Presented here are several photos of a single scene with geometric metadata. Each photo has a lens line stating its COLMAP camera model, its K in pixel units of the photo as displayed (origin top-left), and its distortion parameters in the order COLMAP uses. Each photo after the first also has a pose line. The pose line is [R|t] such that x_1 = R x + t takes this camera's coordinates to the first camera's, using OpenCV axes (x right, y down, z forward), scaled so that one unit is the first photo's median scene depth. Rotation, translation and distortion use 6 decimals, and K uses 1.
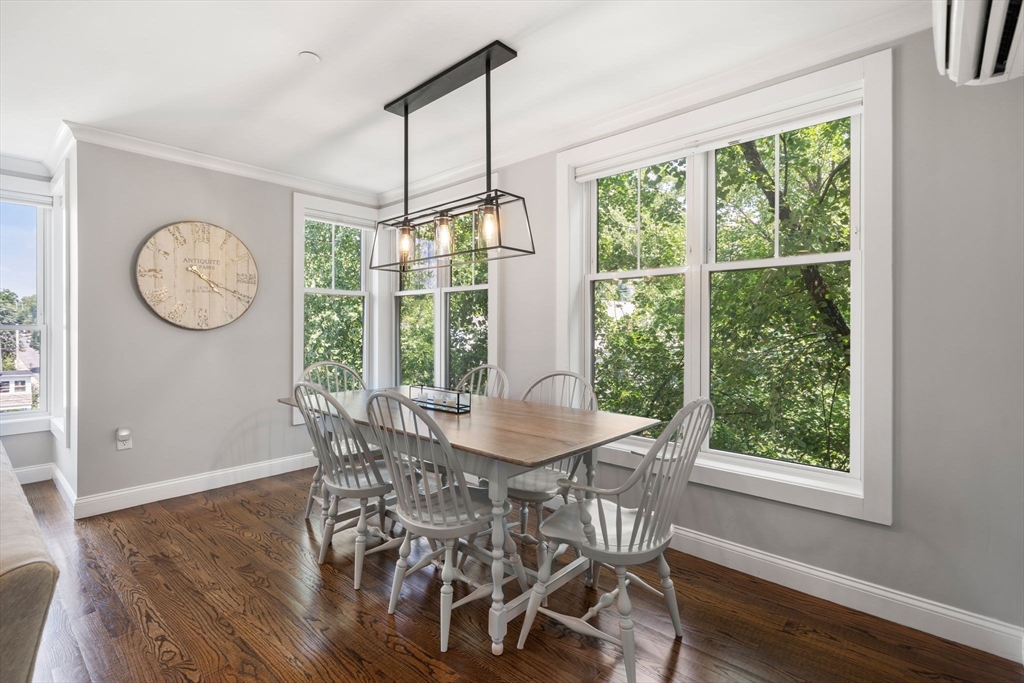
lens RADIAL K [[471.9, 0, 509.6], [0, 471.9, 330.7], [0, 0, 1]] dist [0.000007, -0.000019]
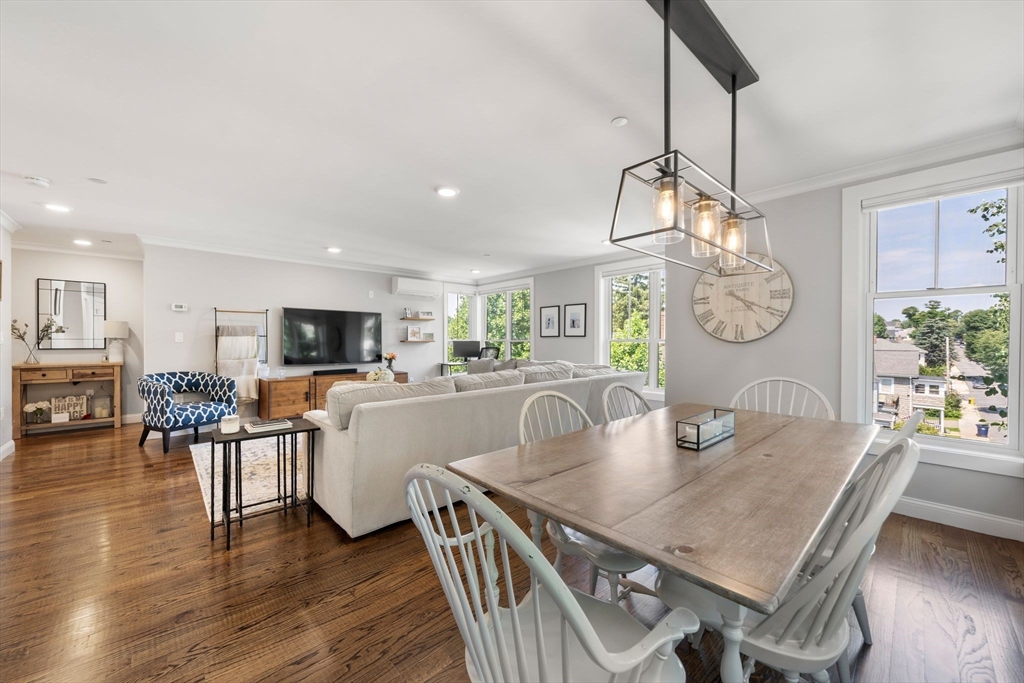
lens RADIAL K [[377.9, 0, 499.6], [0, 377.9, 343.4], [0, 0, 1]] dist [-0.000306, 0.000002]
pose [[-0.112962, 0.007664, -0.993570, 0.379788], [-0.005408, 0.999951, 0.008328, -0.003948], [0.993585, 0.006314, -0.112915, 0.508140]]
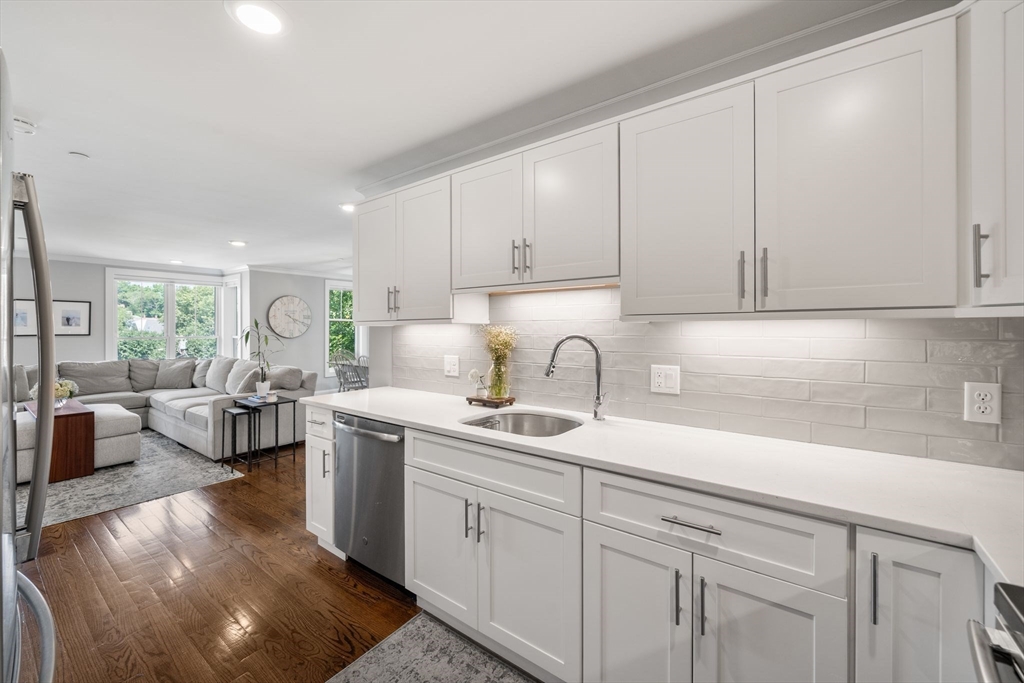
lens RADIAL K [[414.3, 0, 512.2], [0, 414.3, 328.8], [0, 0, 1]] dist [0.000235, 0.000041]
pose [[0.996359, -0.000917, 0.085257, 0.358151], [0.000971, 0.999999, -0.000597, -0.049390], [-0.085257, 0.000678, 0.996359, -1.360677]]
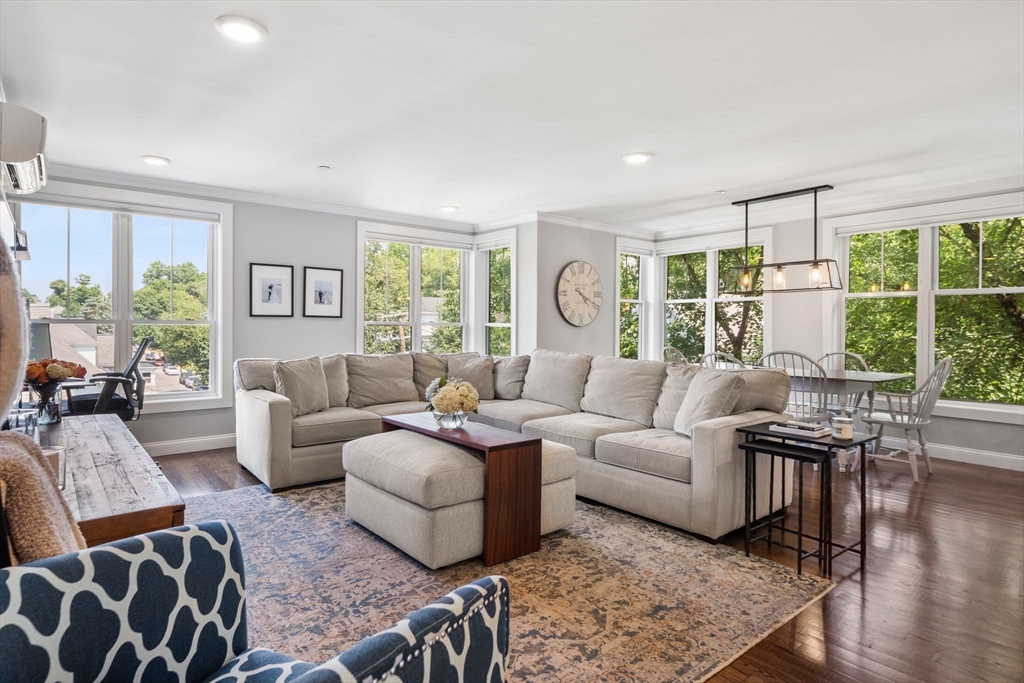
lens RADIAL K [[559.7, 0, 493.5], [0, 559.7, 329.4], [0, 0, 1]] dist [0.002811, 0.000552]
pose [[0.986648, 0.007762, -0.162680, -0.641887], [-0.007684, 0.999970, 0.001107, 0.008796], [0.162683, 0.000158, 0.986678, -0.987897]]
